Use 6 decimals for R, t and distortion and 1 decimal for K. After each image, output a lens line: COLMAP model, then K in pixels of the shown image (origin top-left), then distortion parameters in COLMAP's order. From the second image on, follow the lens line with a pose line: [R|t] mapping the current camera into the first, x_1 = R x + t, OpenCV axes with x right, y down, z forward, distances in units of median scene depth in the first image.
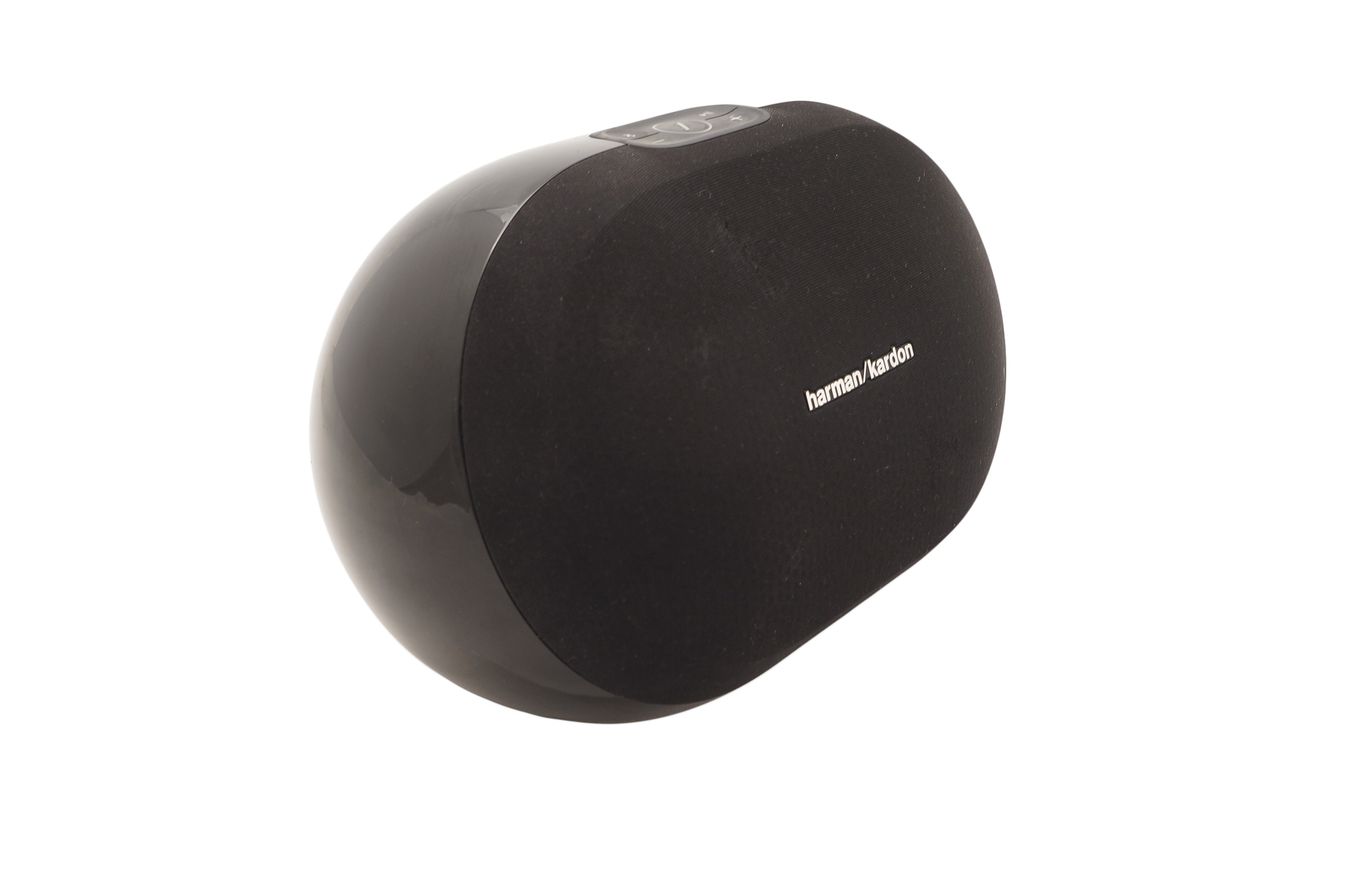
lens RADIAL K [[1456.2, 0, 672.8], [0, 1456.2, 451.0], [0, 0, 1]] dist [-0.056390, 0.000000]
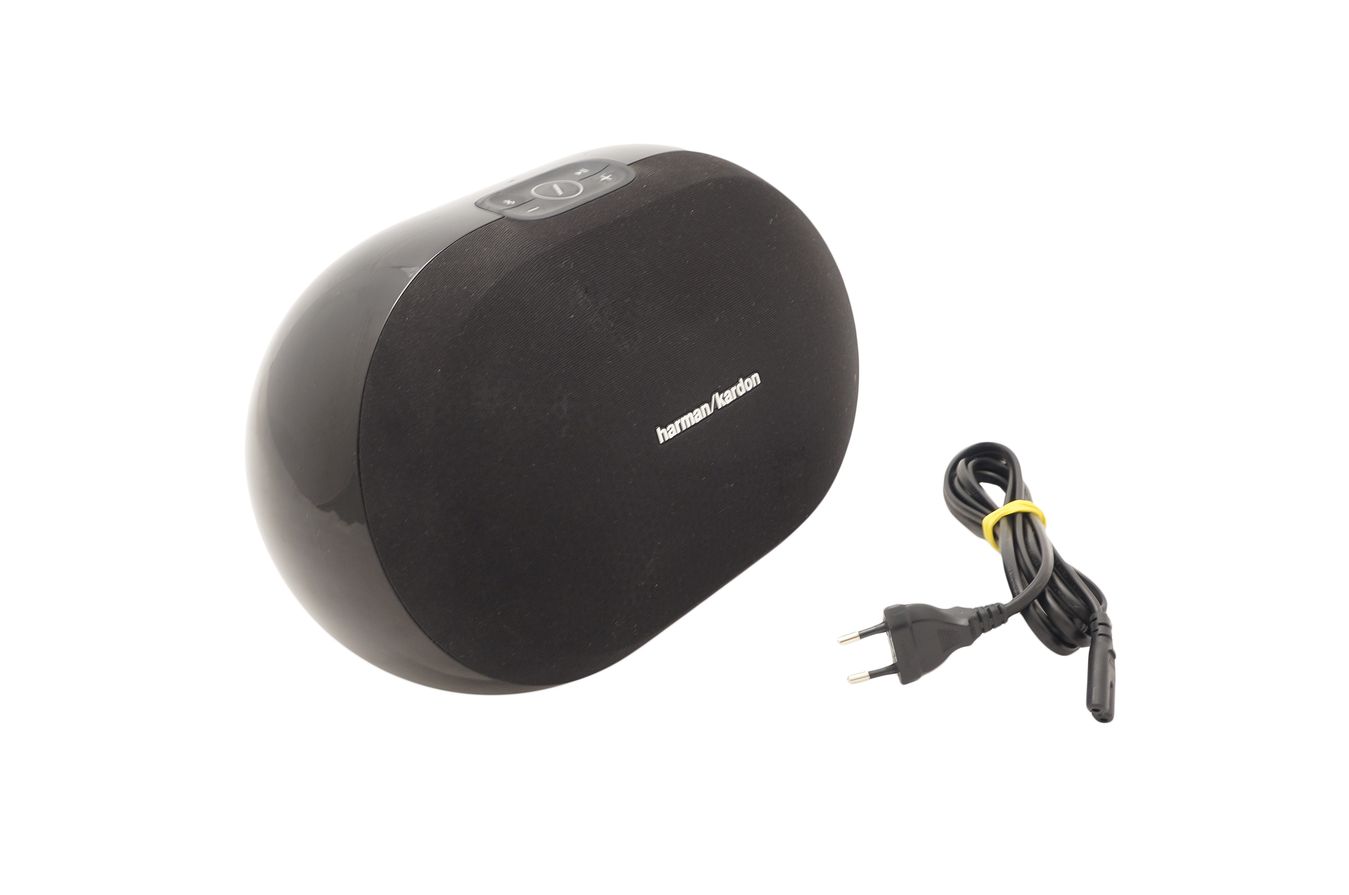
lens RADIAL K [[1456.2, 0, 679.5], [0, 1456.2, 444.9], [0, 0, 1]] dist [-0.056390, 0.000000]
pose [[0.999933, -0.011350, 0.002252, 0.107579], [0.011095, 0.995699, 0.091979, -0.136919], [-0.003286, -0.091948, 0.995758, -0.186632]]
